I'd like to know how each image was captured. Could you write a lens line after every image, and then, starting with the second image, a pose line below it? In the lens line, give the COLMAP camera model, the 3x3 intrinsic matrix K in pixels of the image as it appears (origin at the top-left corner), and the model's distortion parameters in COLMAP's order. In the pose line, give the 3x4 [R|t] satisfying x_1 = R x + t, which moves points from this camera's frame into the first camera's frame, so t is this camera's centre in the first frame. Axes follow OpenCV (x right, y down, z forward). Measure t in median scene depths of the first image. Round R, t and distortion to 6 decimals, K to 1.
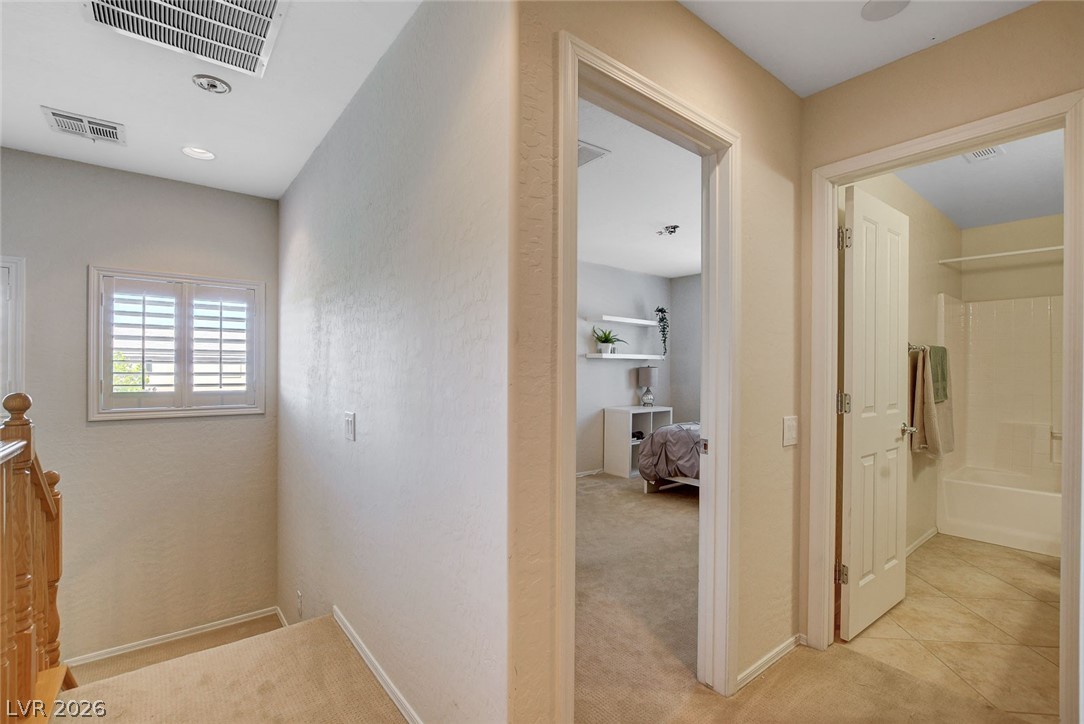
lens RADIAL K [[483.7, 0, 545.9], [0, 483.7, 371.8], [0, 0, 1]] dist [-0.011071, -0.000071]
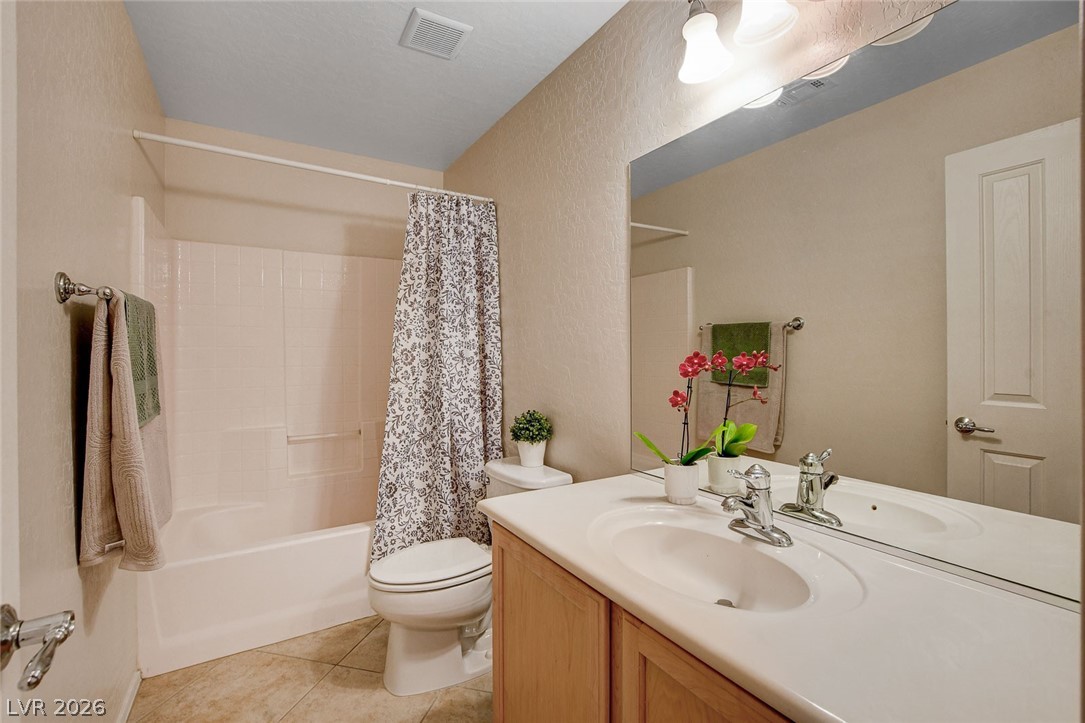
lens RADIAL K [[472.1, 0, 541.4], [0, 472.1, 355.7], [0, 0, 1]] dist [-0.018606, 0.001123]
pose [[0.131413, -0.014791, 0.991217, 0.281014], [0.003600, 0.999889, 0.014443, -0.002744], [-0.991321, 0.001671, 0.131452, 0.369227]]
